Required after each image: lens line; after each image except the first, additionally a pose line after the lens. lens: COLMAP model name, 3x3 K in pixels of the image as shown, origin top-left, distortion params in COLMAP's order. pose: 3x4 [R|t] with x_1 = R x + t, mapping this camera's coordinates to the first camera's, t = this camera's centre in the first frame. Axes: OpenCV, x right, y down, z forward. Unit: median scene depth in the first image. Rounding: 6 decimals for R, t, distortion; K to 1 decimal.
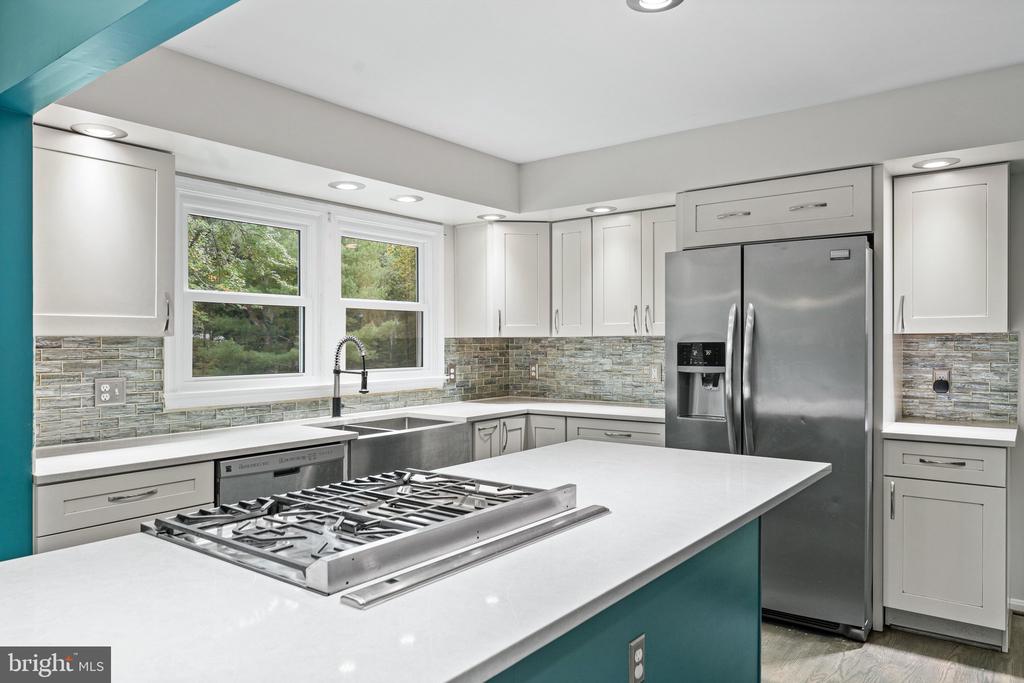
lens RADIAL K [[696.8, 0, 512.0], [0, 696.8, 341.5], [0, 0, 1]] dist [0.000110, -0.000105]
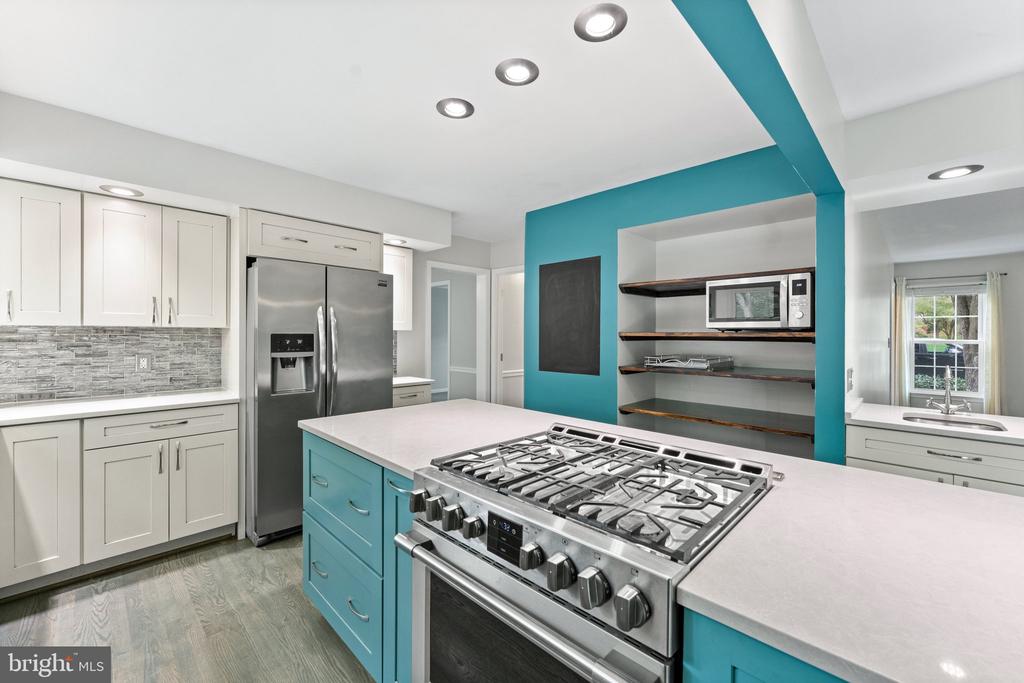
lens RADIAL K [[411.0, 0, 512.0], [0, 411.0, 341.5], [0, 0, 1]] dist [-0.001046, 0.000066]
pose [[0.119179, -0.010051, 0.992822, -0.406601], [-0.006367, 0.999920, 0.010887, 0.004327], [-0.992852, -0.007619, 0.119105, 0.465949]]
